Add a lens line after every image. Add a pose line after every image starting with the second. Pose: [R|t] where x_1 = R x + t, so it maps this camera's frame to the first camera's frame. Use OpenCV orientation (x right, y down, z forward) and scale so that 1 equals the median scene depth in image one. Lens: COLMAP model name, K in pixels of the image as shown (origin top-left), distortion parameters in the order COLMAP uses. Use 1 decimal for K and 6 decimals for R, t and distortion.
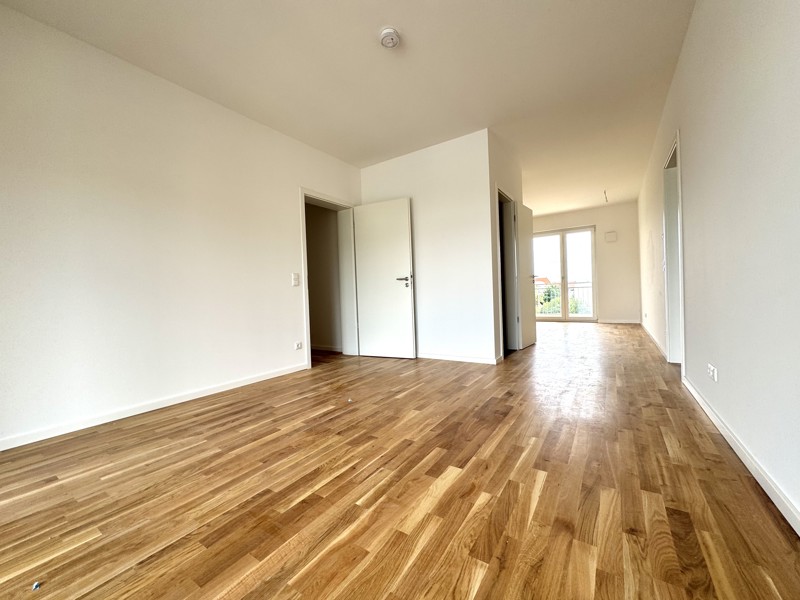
lens RADIAL K [[321.8, 0, 398.8], [0, 321.8, 302.1], [0, 0, 1]] dist [0.001785, -0.001060]
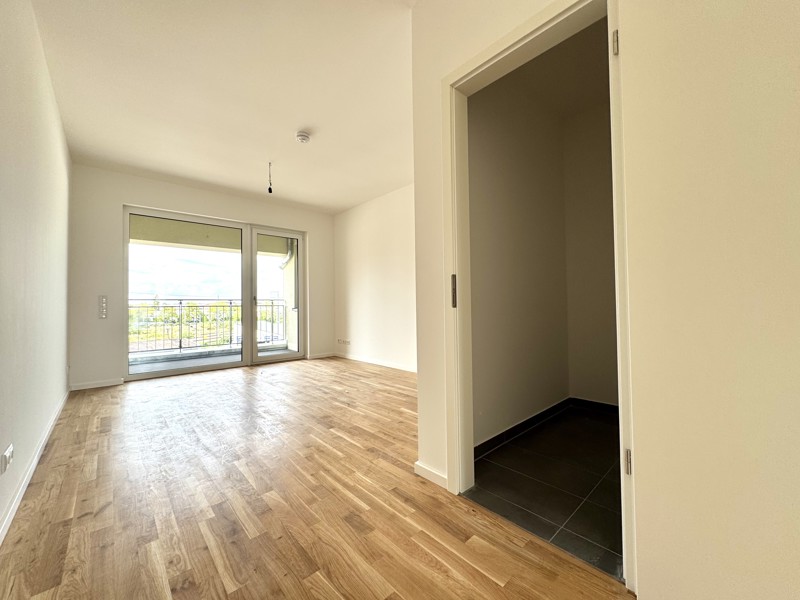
lens RADIAL K [[321.8, 0, 398.9], [0, 321.8, 300.1], [0, 0, 1]] dist [0.001785, -0.001060]
pose [[-0.248747, 0.023384, -0.968286, 1.134321], [-0.002479, 0.999690, 0.024779, -0.121682], [0.968565, 0.008564, -0.248611, 1.589782]]
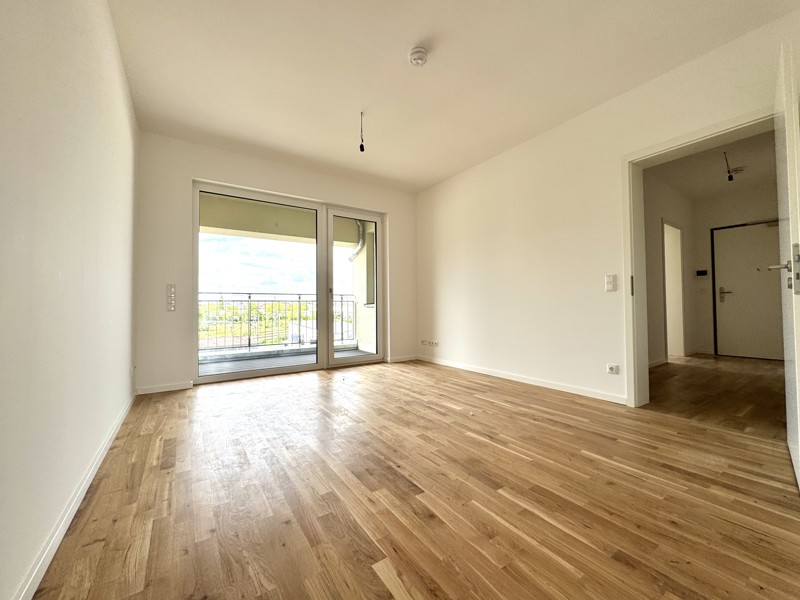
lens RADIAL K [[321.8, 0, 398.4], [0, 321.8, 300.6], [0, 0, 1]] dist [0.001785, -0.001060]
pose [[-0.384200, 0.022544, -0.922975, 0.854412], [-0.000092, 0.999701, 0.024457, -0.066639], [0.923250, 0.009481, -0.384083, 1.199758]]
